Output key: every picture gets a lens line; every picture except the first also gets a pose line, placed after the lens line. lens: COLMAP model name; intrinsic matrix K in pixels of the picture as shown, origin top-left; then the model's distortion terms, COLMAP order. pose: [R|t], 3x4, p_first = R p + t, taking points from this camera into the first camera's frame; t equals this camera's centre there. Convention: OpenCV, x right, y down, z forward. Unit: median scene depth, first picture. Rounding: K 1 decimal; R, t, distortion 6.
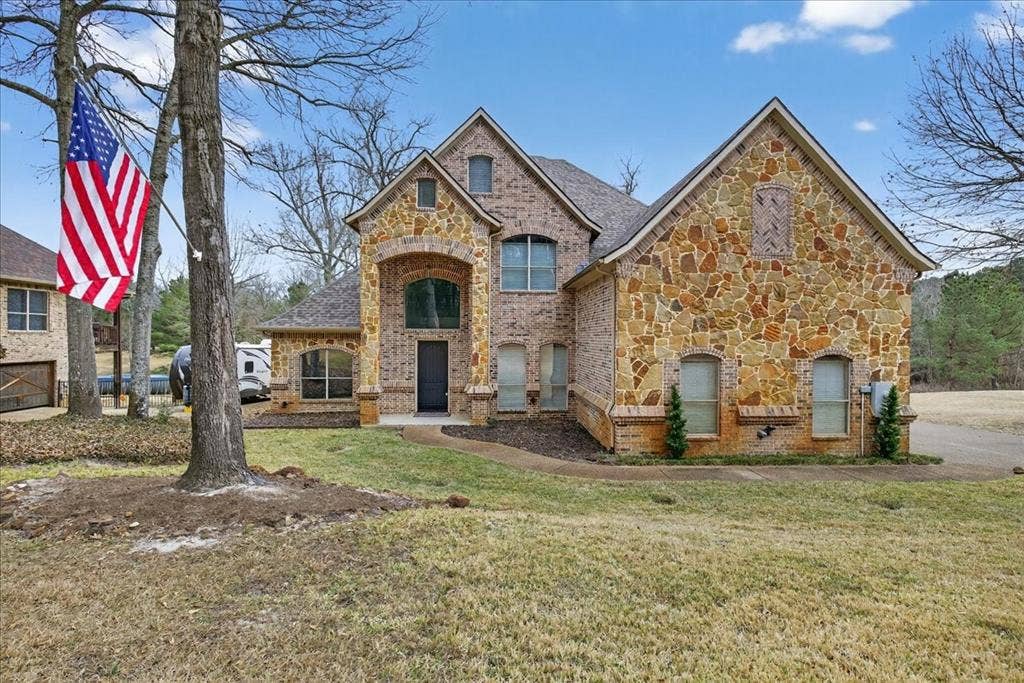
lens RADIAL K [[464.9, 0, 518.9], [0, 464.9, 337.6], [0, 0, 1]] dist [0.001017, 0.000210]
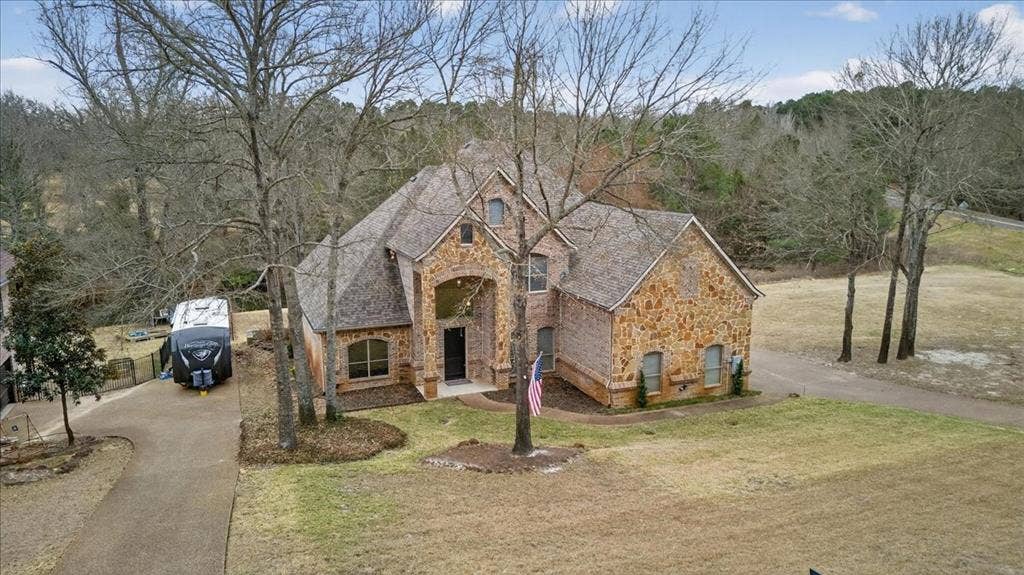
lens RADIAL K [[733.7, 0, 505.2], [0, 733.7, 277.1], [0, 0, 1]] dist [0.079754, -0.001662]
pose [[0.950486, -0.063430, 0.304227, -1.048880], [0.010600, 0.984996, 0.172250, -0.768634], [-0.310588, -0.160496, 0.936897, -1.528168]]
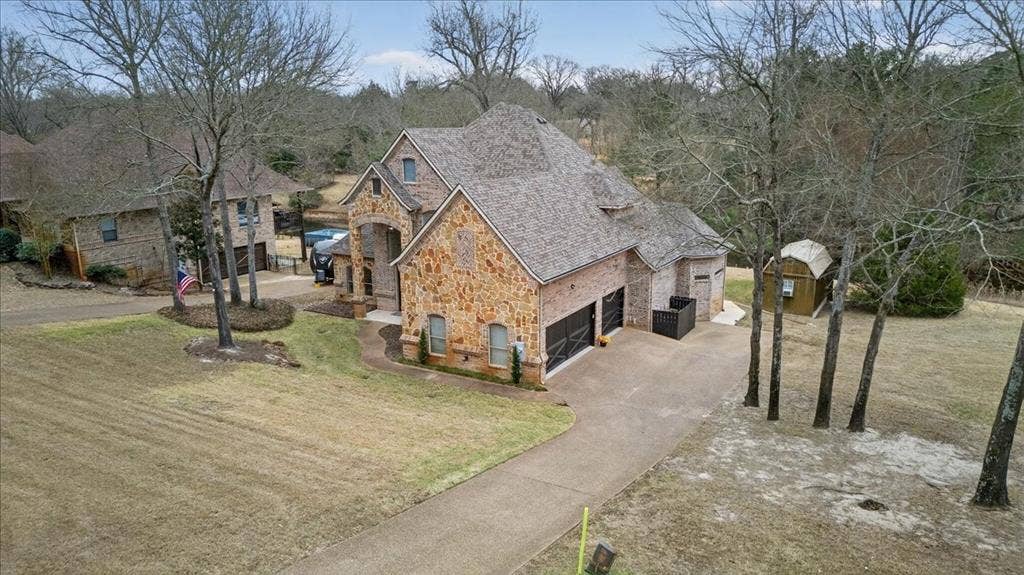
lens RADIAL K [[733.7, 0, 505.2], [0, 733.7, 277.1], [0, 0, 1]] dist [0.079754, -0.001662]
pose [[0.829460, 0.104394, -0.548724, 2.254276], [0.017923, 0.976900, 0.212946, -0.748919], [0.558279, -0.186465, 0.808428, -1.255673]]
